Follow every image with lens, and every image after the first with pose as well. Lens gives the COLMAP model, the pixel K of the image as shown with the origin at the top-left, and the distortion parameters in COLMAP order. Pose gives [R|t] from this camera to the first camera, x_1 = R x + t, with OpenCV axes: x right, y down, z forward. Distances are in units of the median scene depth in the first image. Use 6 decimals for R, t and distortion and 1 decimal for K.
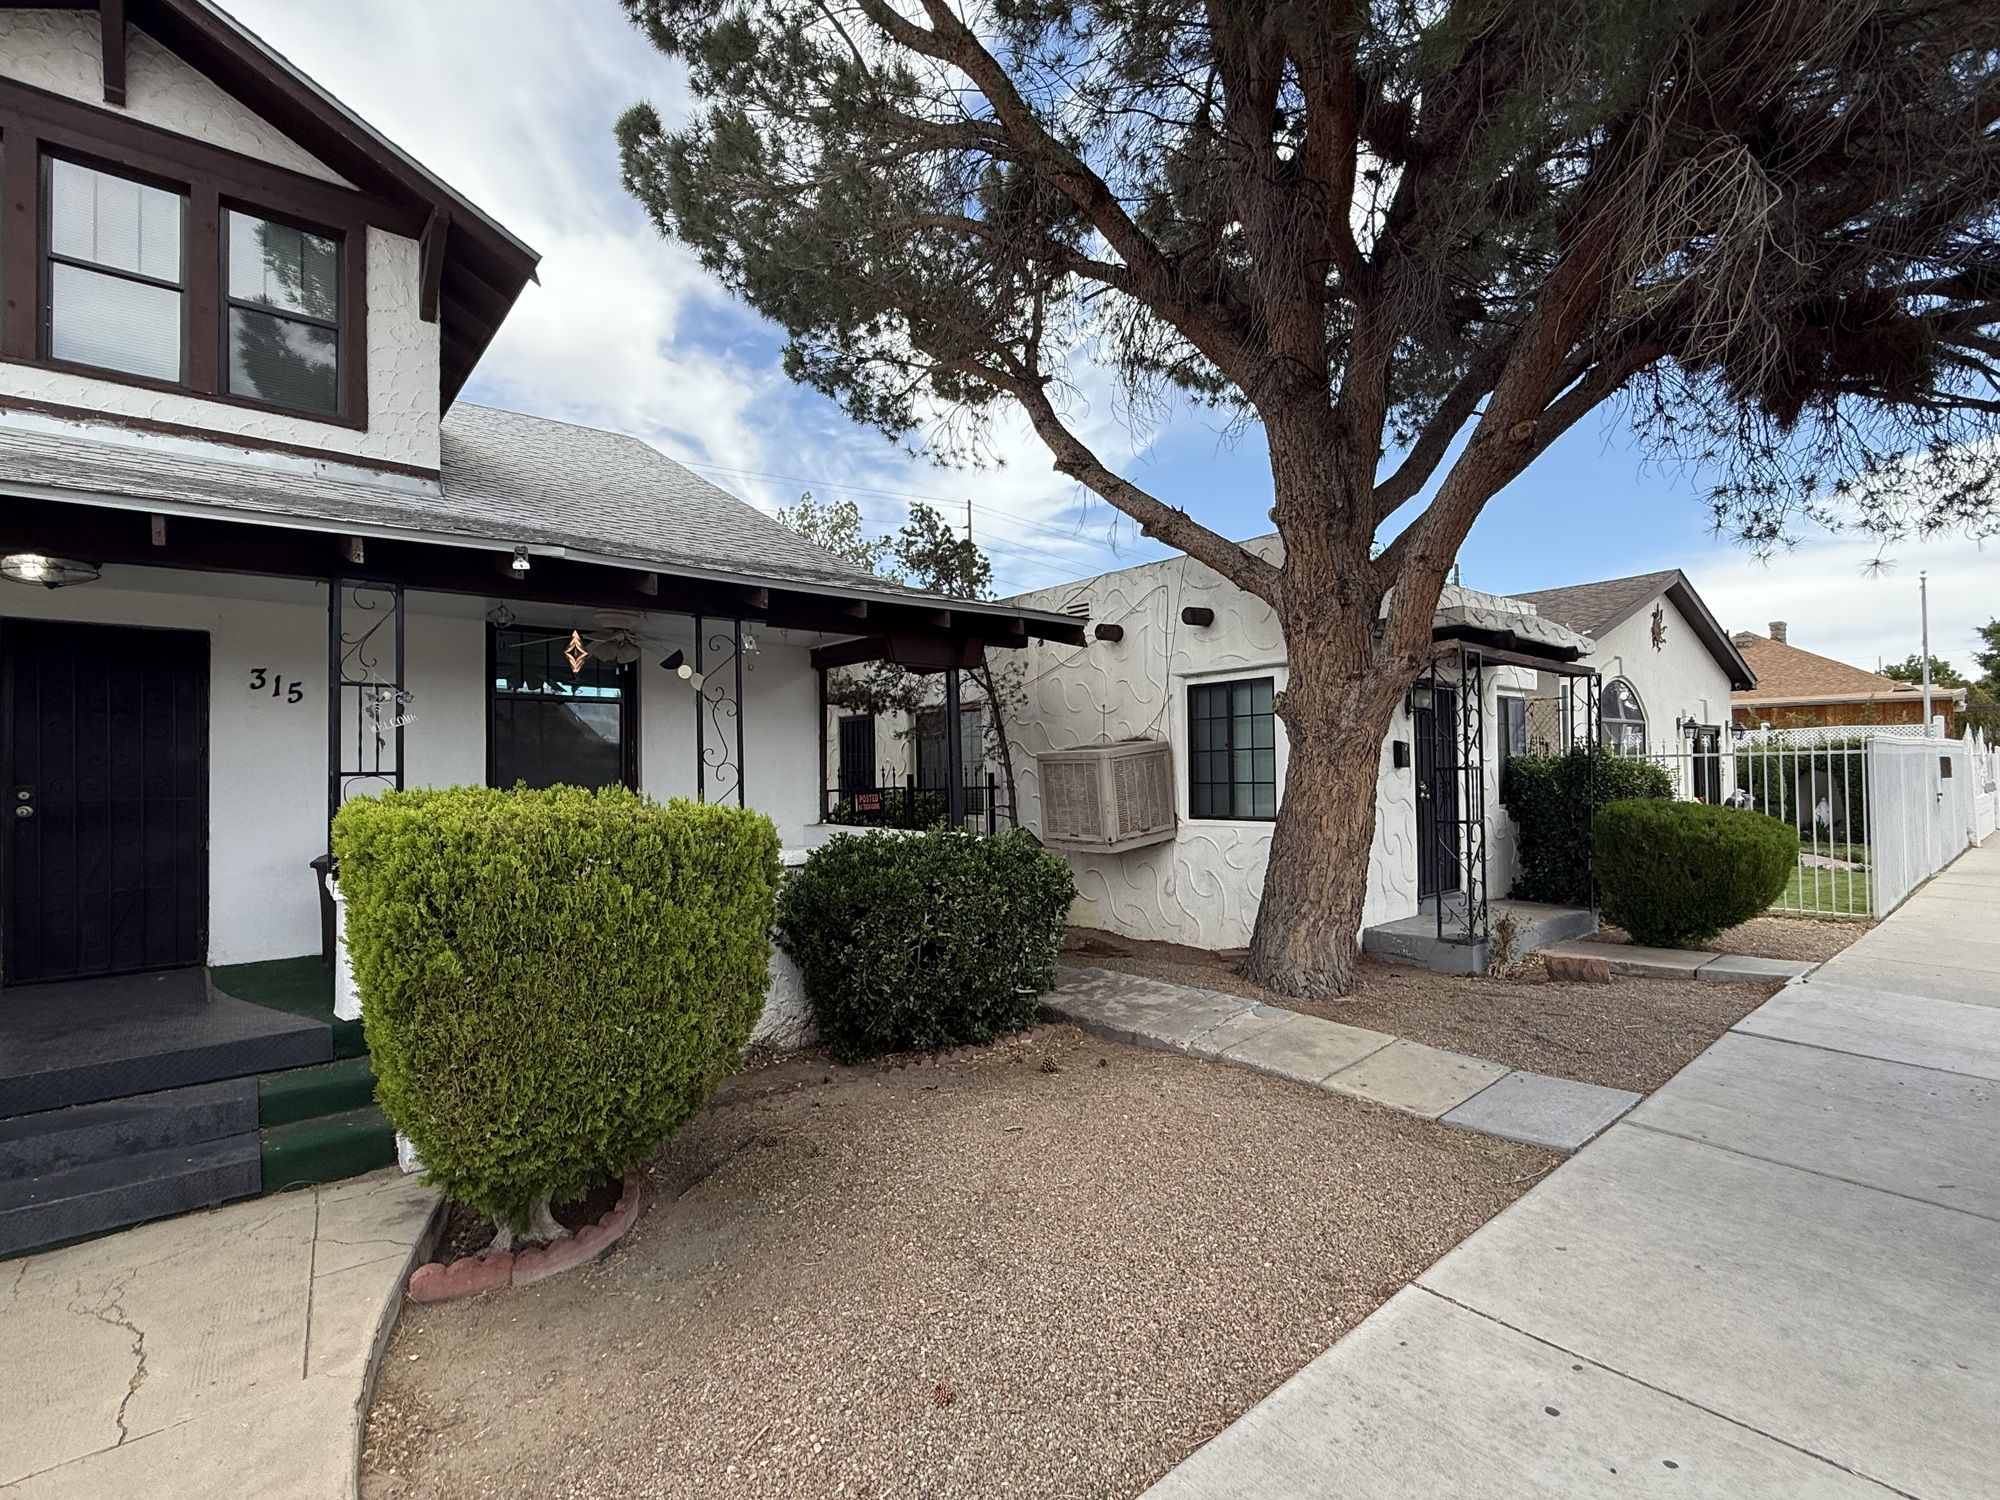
lens RADIAL K [[924.4, 0, 1085.6], [0, 924.4, 770.4], [0, 0, 1]] dist [-0.010327, 0.002679]
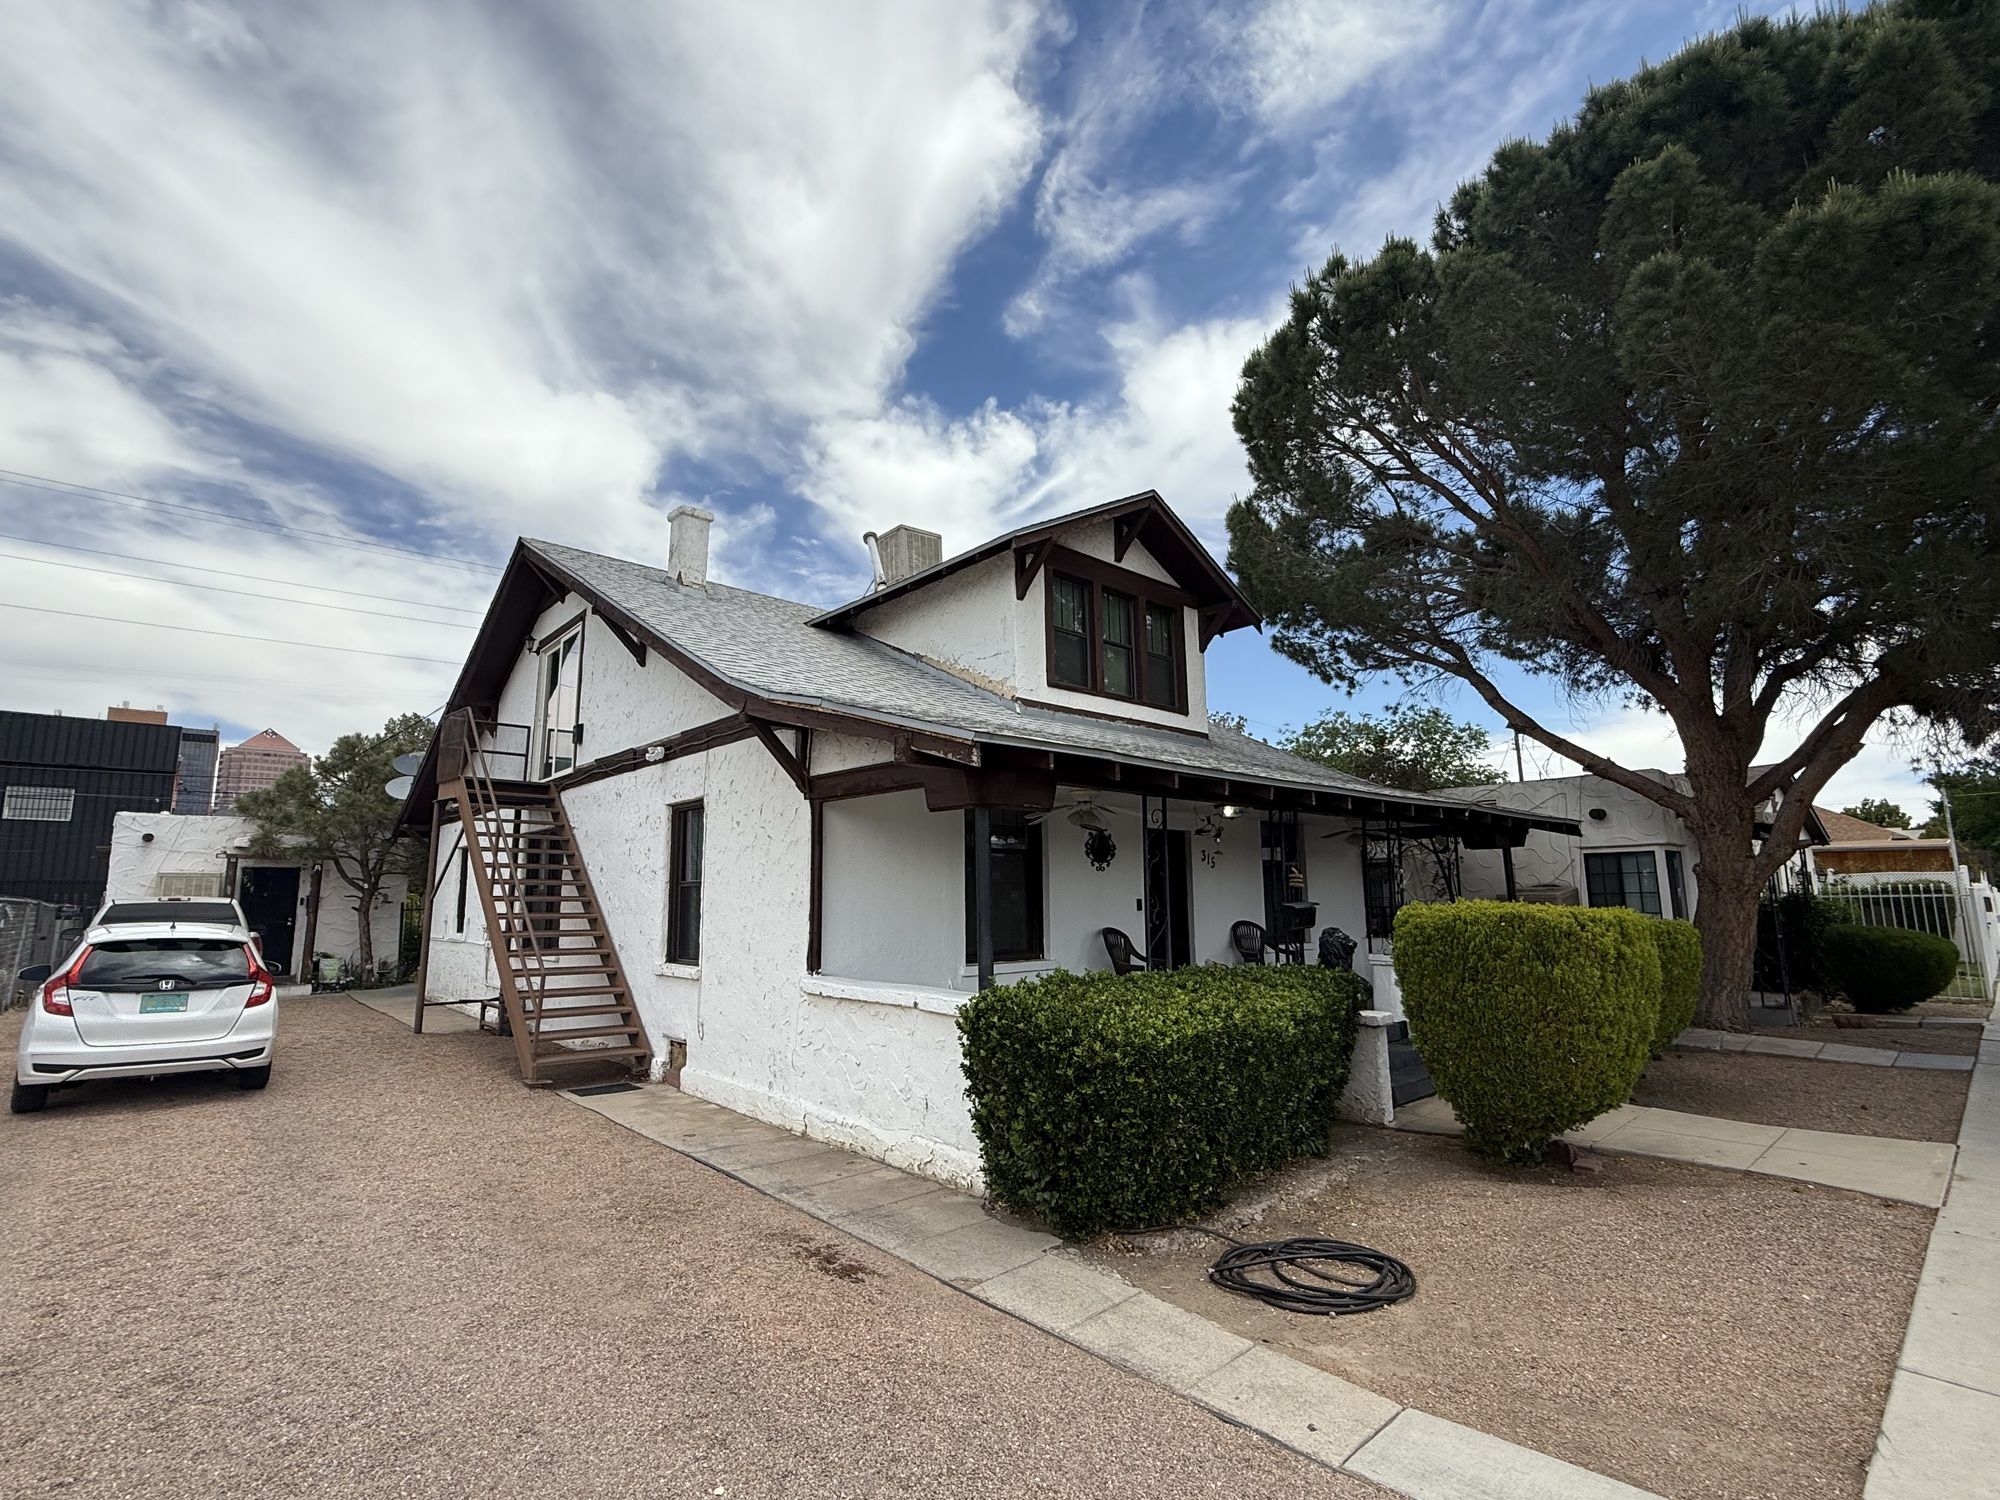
lens RADIAL K [[924.4, 0, 997.0], [0, 924.4, 761.6], [0, 0, 1]] dist [-0.010327, 0.002679]
pose [[0.999926, 0.011962, -0.002088, -0.544065], [-0.012137, 0.989959, -0.140833, -0.004514], [0.000382, 0.140848, 0.990031, -0.390074]]
